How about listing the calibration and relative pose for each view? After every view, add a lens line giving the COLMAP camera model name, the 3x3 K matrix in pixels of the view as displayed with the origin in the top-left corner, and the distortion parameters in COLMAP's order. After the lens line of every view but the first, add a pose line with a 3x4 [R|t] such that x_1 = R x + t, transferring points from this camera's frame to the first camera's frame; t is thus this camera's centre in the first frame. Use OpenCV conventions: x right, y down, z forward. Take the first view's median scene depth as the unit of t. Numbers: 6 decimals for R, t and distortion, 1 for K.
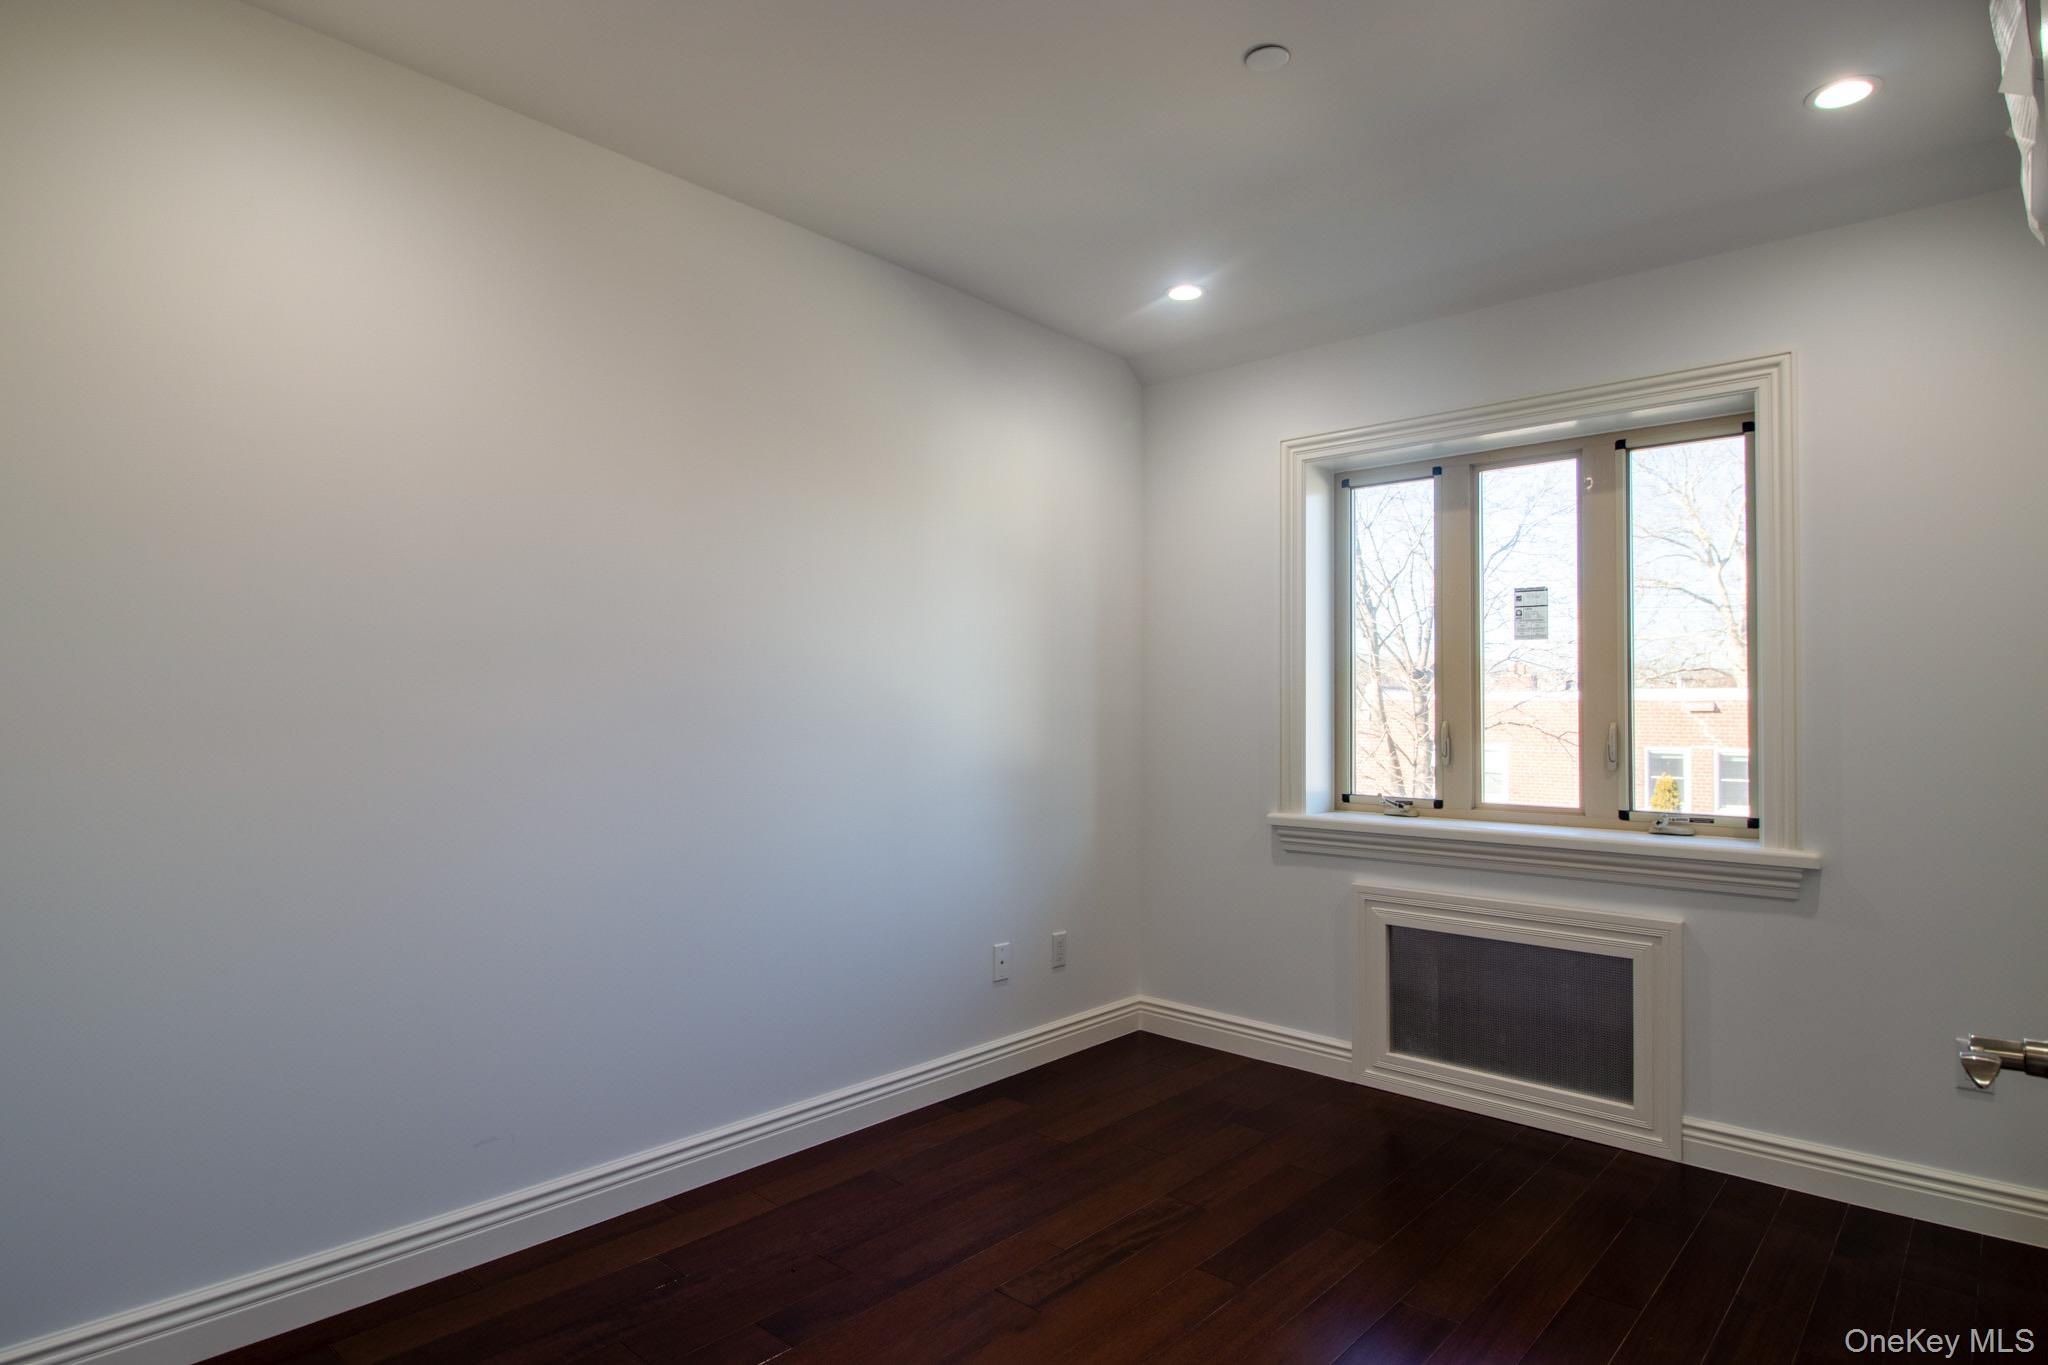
lens RADIAL K [[1105.6, 0, 1031.0], [0, 1105.6, 675.4], [0, 0, 1]] dist [-0.007705, -0.004569]
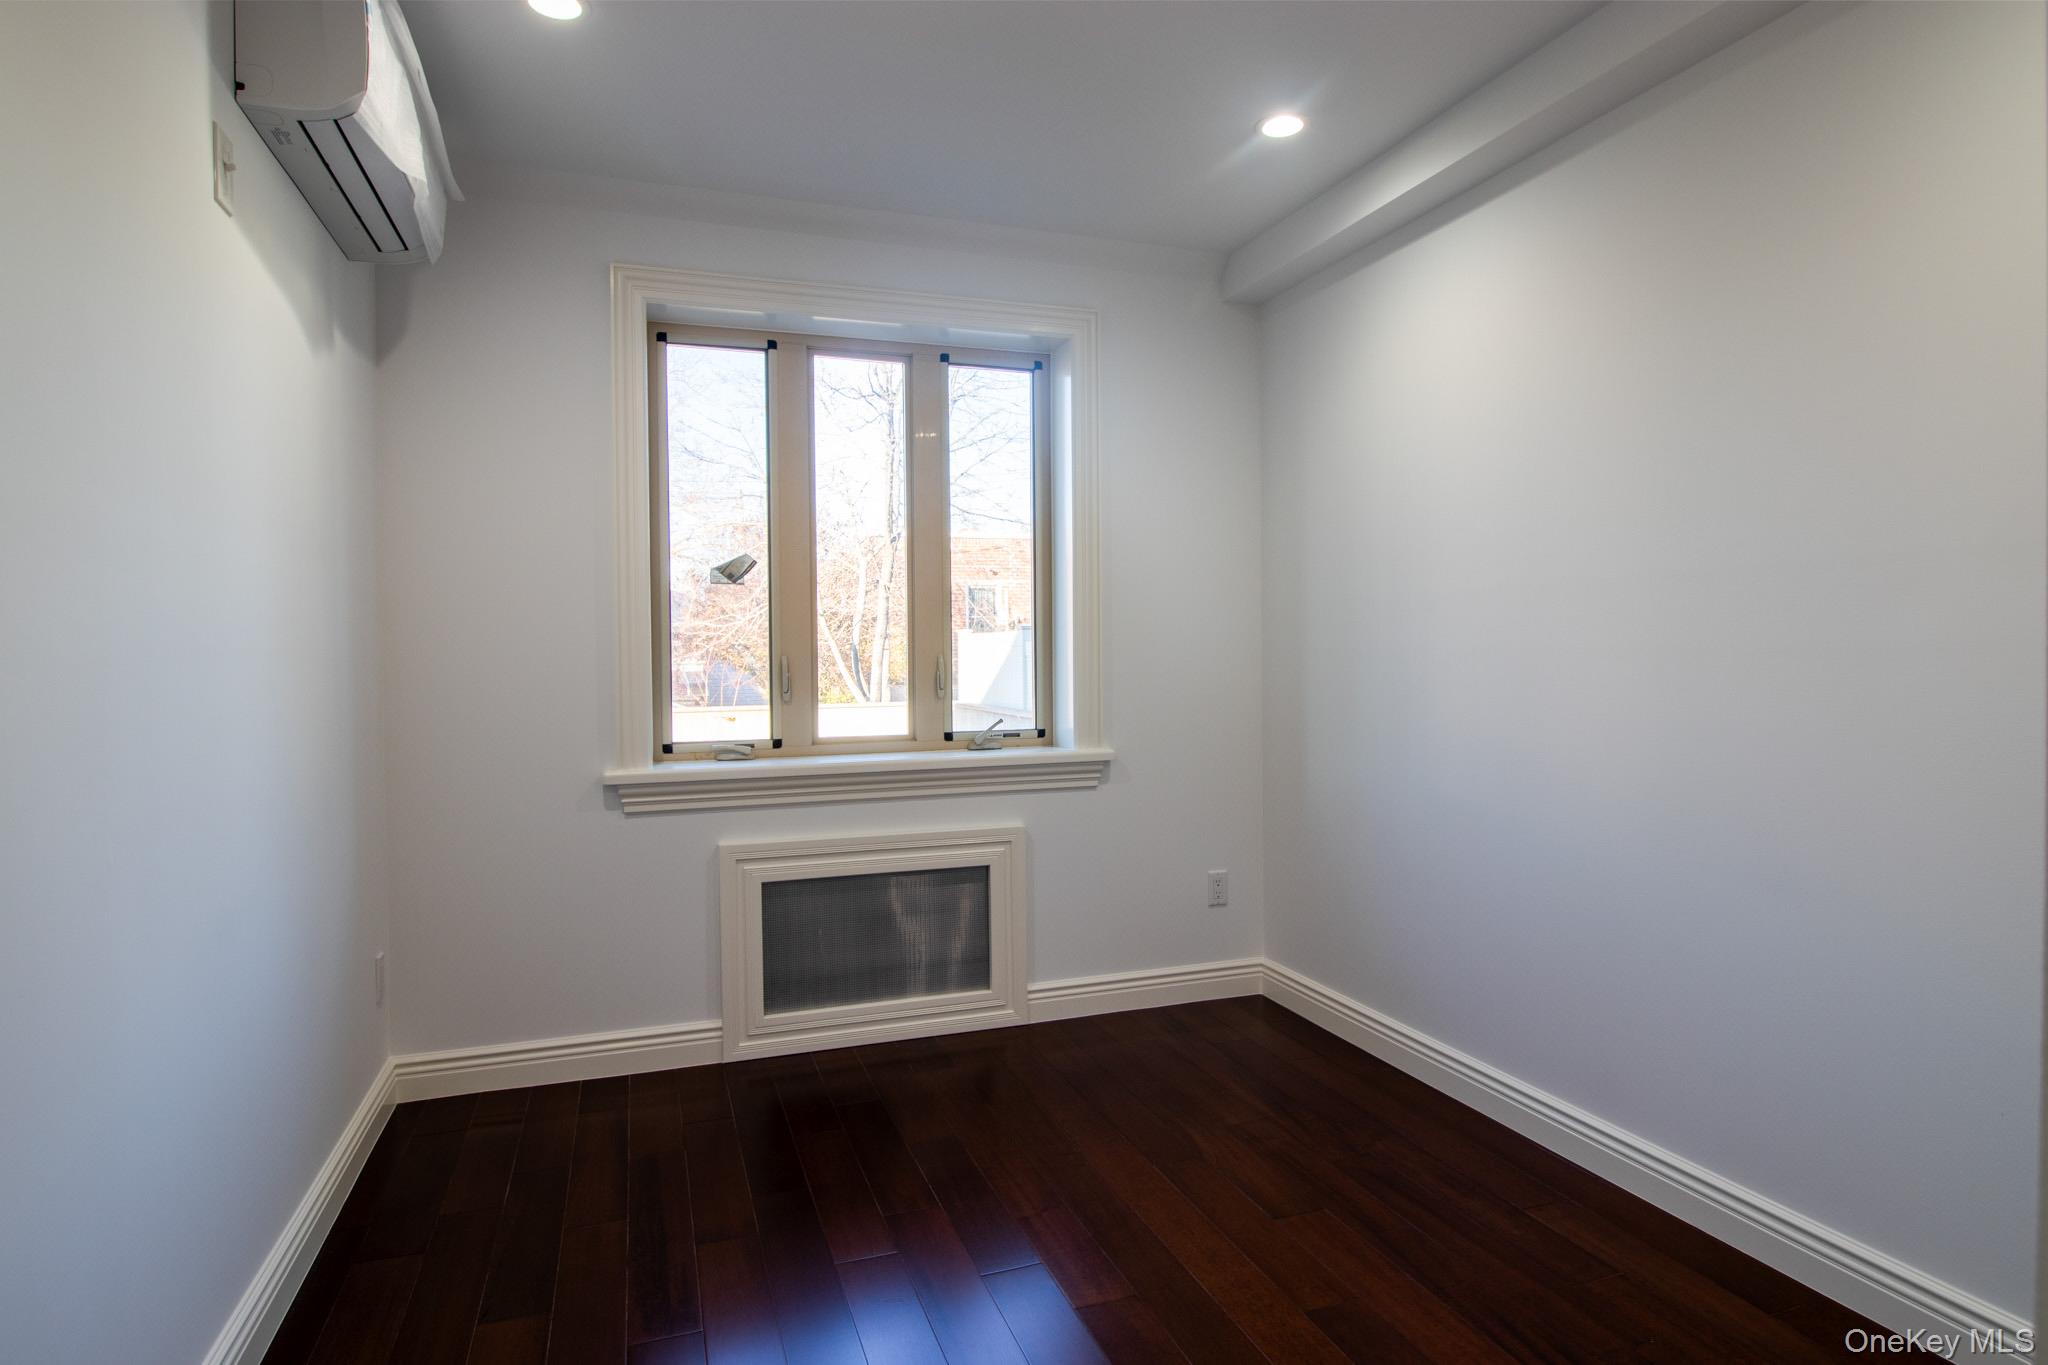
lens RADIAL K [[1105.6, 0, 1021.5], [0, 1105.6, 652.5], [0, 0, 1]] dist [-0.007705, -0.004569]
pose [[0.482638, 0.000277, 0.875820, -0.390951], [-0.003115, 0.999994, 0.001400, 0.038007], [-0.875815, -0.003404, 0.482636, 0.380582]]
